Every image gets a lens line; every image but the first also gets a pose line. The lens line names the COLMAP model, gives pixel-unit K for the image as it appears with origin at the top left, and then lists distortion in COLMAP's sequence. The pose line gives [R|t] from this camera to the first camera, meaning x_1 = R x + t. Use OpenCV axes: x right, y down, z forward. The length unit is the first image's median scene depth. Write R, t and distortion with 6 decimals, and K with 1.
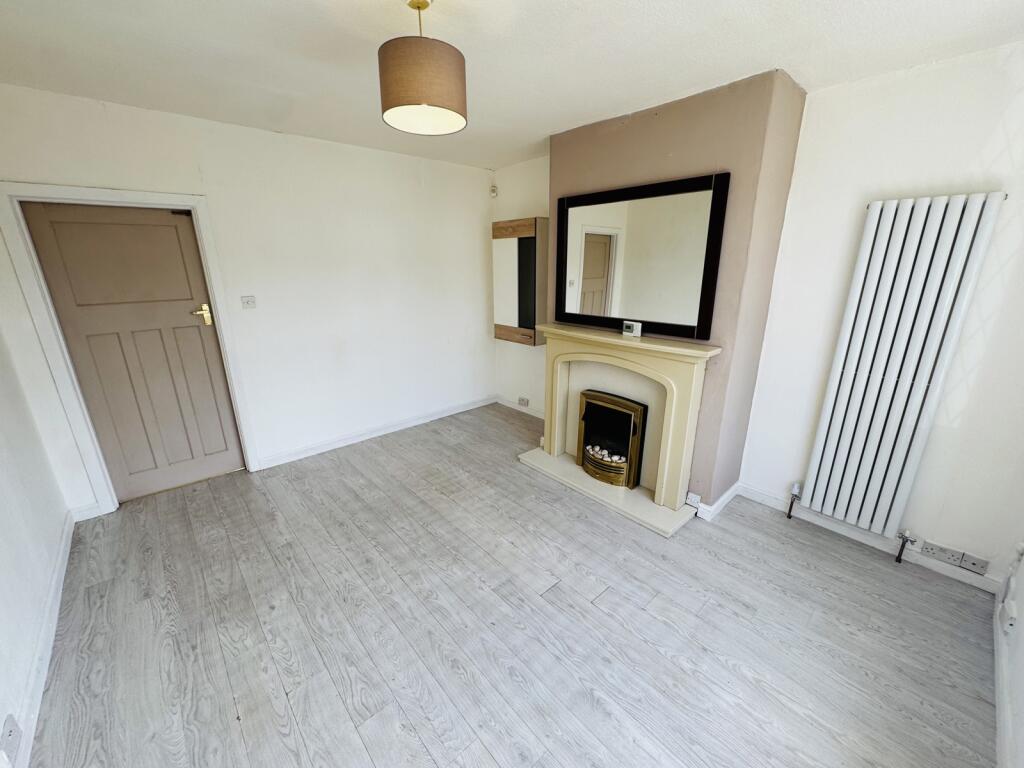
lens RADIAL K [[407.8, 0, 512.8], [0, 407.8, 383.9], [0, 0, 1]] dist [-0.003412, 0.000297]
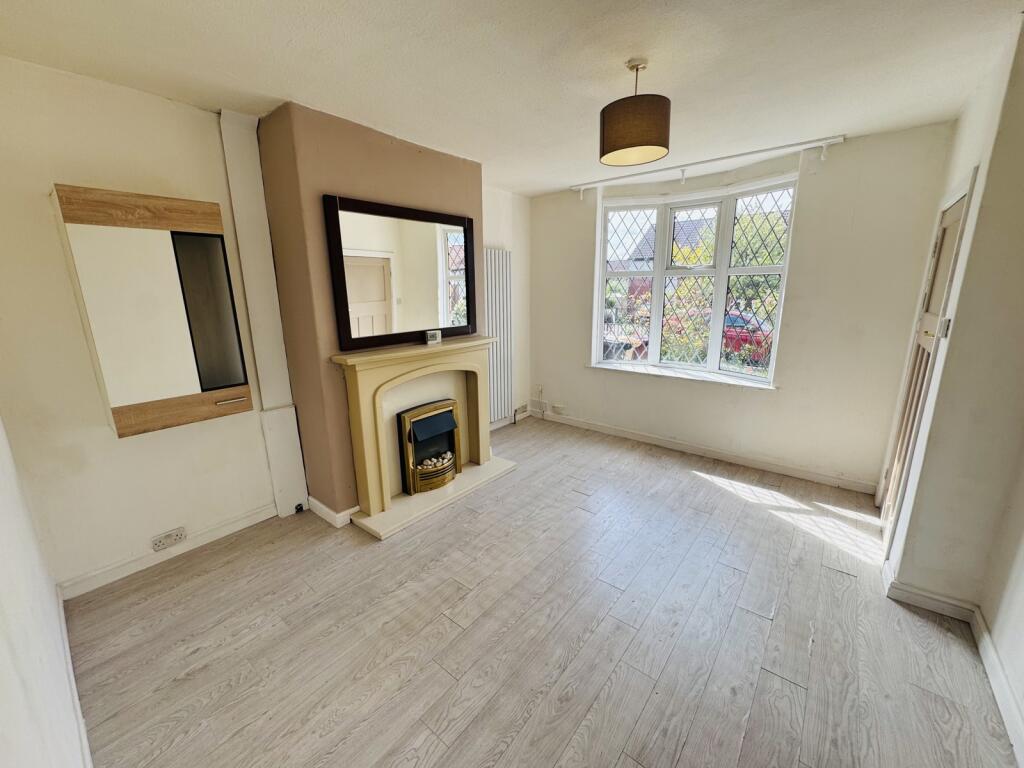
lens RADIAL K [[407.8, 0, 512.4], [0, 407.8, 383.2], [0, 0, 1]] dist [-0.003412, 0.000297]
pose [[-0.151127, -0.220985, 0.963497, -0.824892], [0.296170, 0.919794, 0.257416, -0.238153], [-0.943104, 0.324261, -0.073556, 0.906167]]
